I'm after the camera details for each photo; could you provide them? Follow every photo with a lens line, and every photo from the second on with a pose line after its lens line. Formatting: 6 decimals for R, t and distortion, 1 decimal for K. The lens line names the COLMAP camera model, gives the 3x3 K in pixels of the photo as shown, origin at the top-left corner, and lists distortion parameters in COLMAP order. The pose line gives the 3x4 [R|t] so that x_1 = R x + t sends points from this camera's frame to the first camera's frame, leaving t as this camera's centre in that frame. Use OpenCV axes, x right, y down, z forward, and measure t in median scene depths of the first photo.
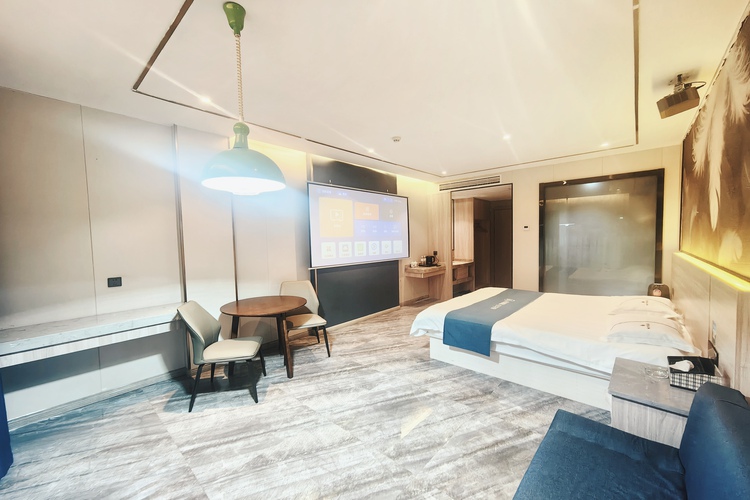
lens RADIAL K [[292.7, 0, 374.6], [0, 292.7, 251.4], [0, 0, 1]] dist [0.000182, 0.000173]
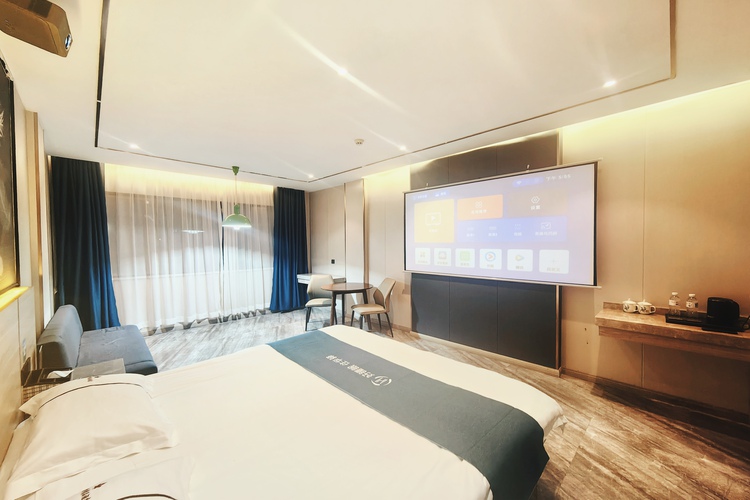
lens RADIAL K [[292.7, 0, 377.6], [0, 292.7, 250.2], [0, 0, 1]] dist [0.000182, 0.000173]
pose [[-0.062897, 0.046023, -0.996958, 0.765384], [-0.035469, 0.998202, 0.048318, -0.060565], [0.997390, 0.038400, -0.061152, 0.834630]]
